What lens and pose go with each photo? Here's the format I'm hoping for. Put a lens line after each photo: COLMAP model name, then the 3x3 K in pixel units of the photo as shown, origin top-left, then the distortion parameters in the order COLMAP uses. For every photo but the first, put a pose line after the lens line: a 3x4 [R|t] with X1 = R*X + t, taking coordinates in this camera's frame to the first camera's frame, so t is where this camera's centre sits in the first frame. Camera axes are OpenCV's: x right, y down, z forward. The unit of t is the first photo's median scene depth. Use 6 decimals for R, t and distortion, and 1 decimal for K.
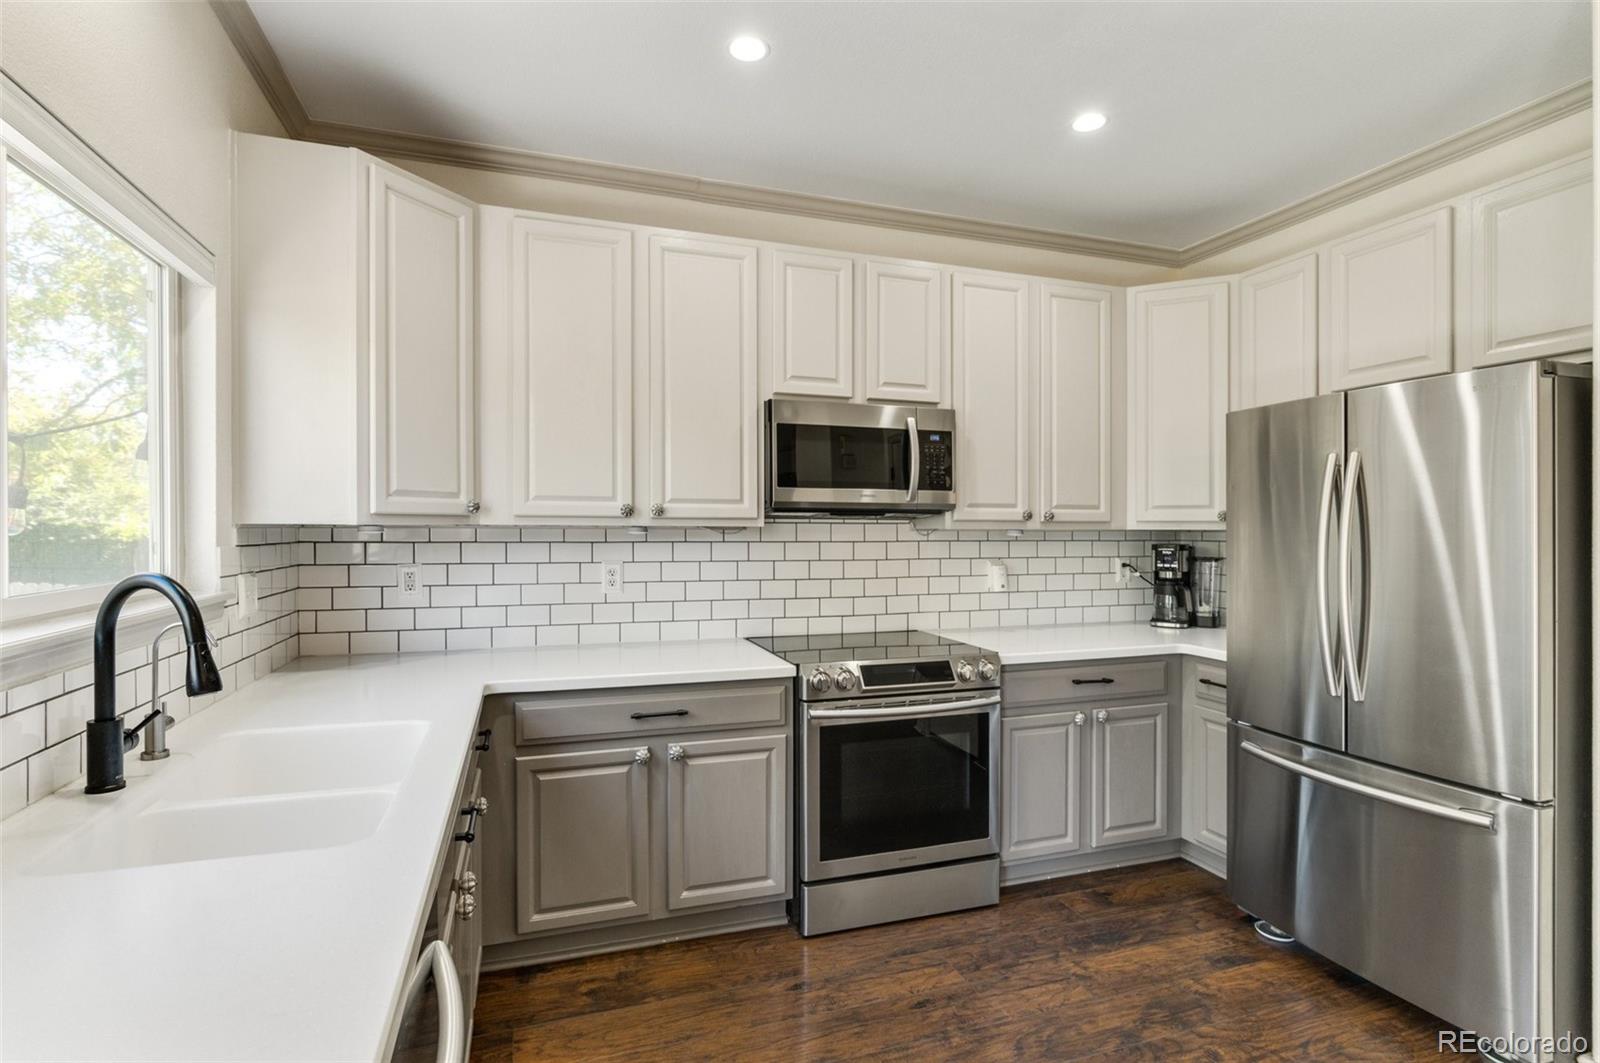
lens RADIAL K [[782.6, 0, 792.0], [0, 782.6, 540.3], [0, 0, 1]] dist [-0.005121, -0.000314]
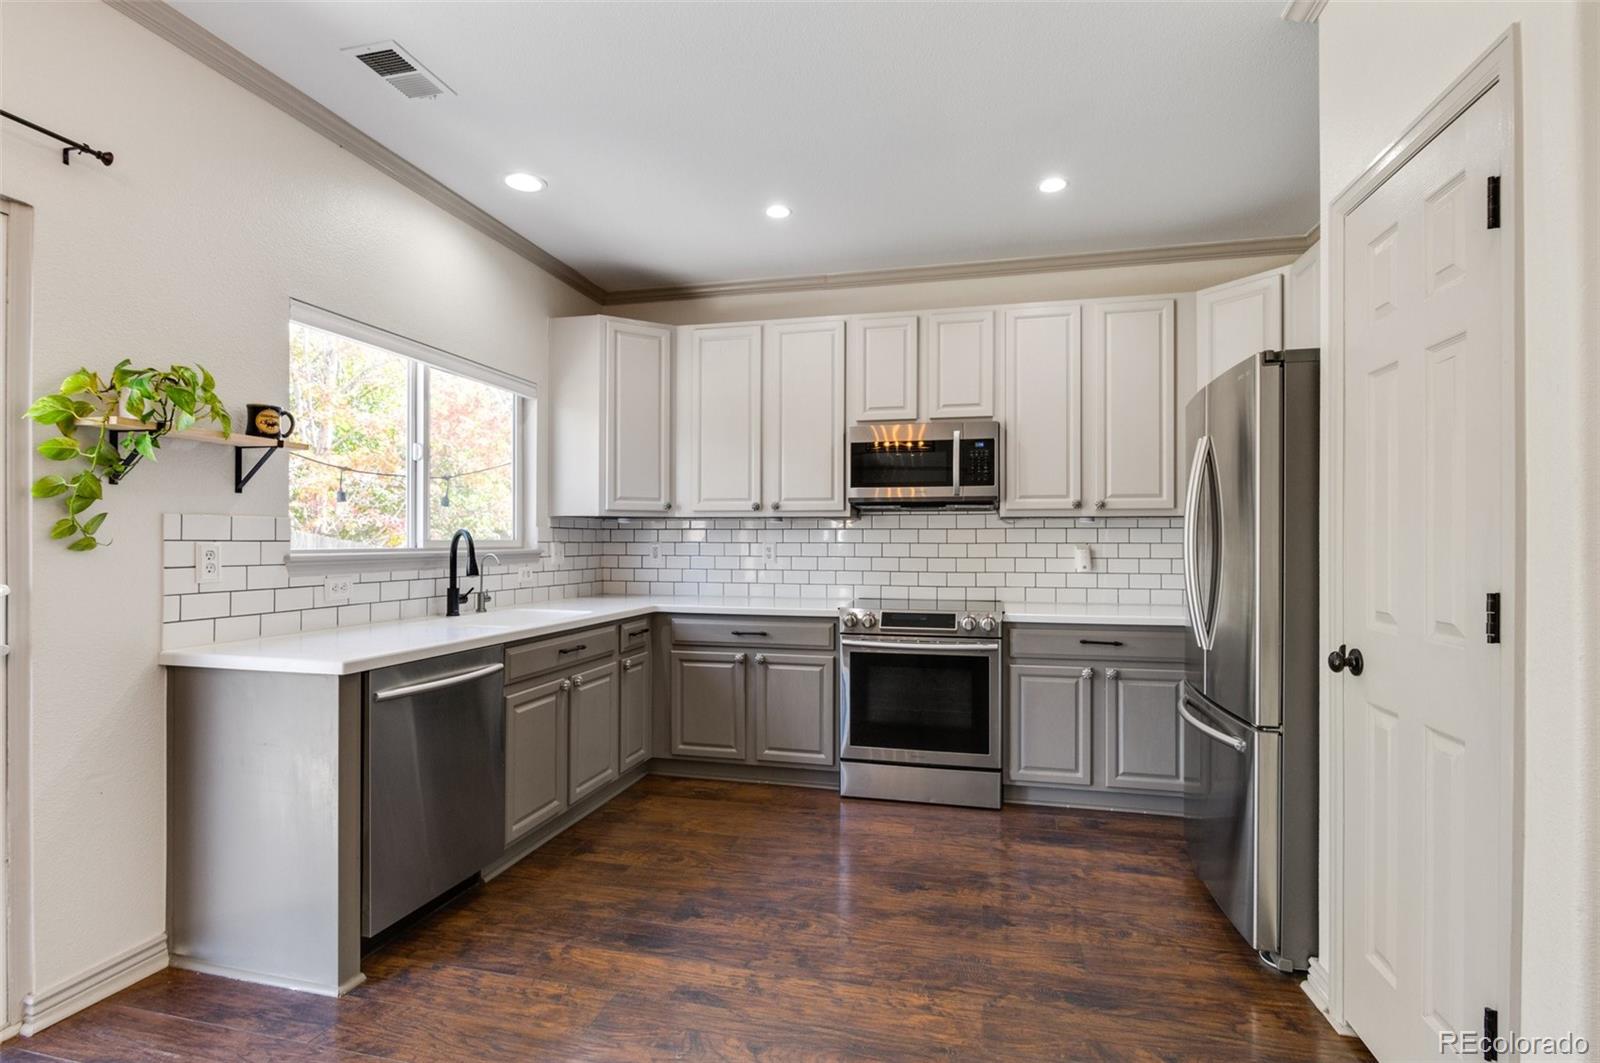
lens RADIAL K [[788.2, 0, 795.8], [0, 788.2, 544.6], [0, 0, 1]] dist [-0.000393, -0.000816]
pose [[0.842330, 0.000430, -0.538963, 0.671347], [-0.006916, 0.999926, -0.010012, 0.050146], [0.538918, 0.012161, 0.842270, -0.260140]]
